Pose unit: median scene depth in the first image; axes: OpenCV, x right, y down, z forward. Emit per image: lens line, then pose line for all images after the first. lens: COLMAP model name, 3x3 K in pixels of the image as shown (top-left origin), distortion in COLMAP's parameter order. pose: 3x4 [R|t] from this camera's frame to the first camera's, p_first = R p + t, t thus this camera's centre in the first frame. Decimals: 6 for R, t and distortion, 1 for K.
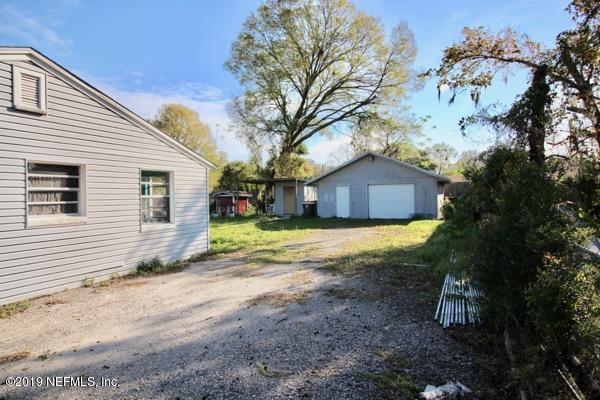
lens RADIAL K [[353.9, 0, 299.5], [0, 353.9, 193.0], [0, 0, 1]] dist [0.001158, 0.000218]
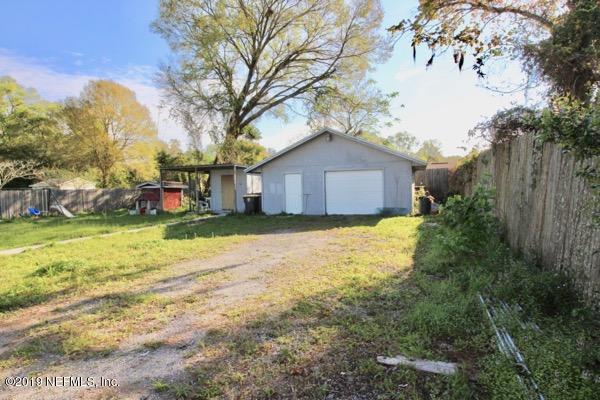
lens RADIAL K [[353.9, 0, 299.5], [0, 353.9, 193.0], [0, 0, 1]] dist [0.001158, 0.000218]
pose [[0.994800, -0.010897, 0.101265, 0.041916], [0.008236, 0.999611, 0.026652, 0.001771], [-0.101516, -0.025679, 0.994502, 0.164543]]
